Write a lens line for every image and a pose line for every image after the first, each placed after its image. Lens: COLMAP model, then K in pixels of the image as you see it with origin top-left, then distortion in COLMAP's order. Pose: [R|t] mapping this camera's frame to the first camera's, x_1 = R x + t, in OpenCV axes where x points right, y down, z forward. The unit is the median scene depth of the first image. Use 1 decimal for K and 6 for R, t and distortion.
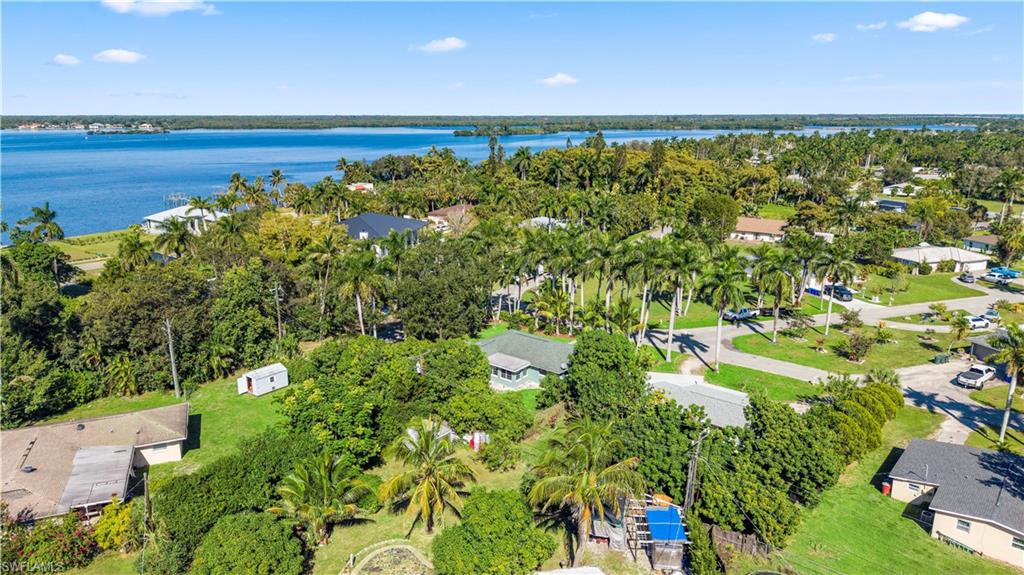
lens RADIAL K [[657.2, 0, 512.0], [0, 657.2, 287.5], [0, 0, 1]] dist [-0.002263, 0.000290]
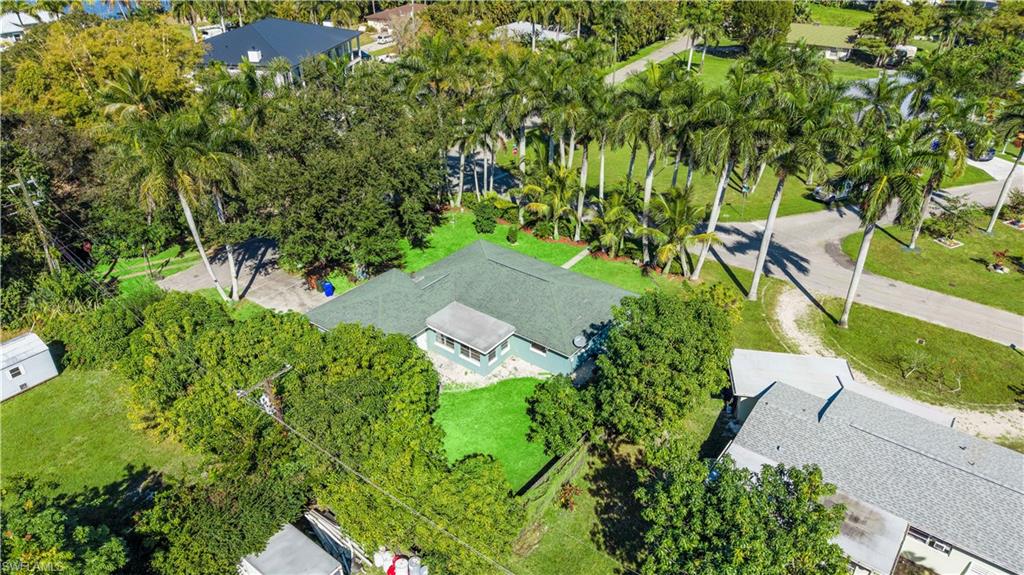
lens RADIAL K [[657.2, 0, 512.0], [0, 657.2, 287.5], [0, 0, 1]] dist [-0.002263, 0.000290]
pose [[0.999159, -0.016839, 0.037387, 0.005142], [0.005736, 0.960219, 0.279190, -0.052058], [-0.040601, -0.278741, 0.959508, 0.400337]]
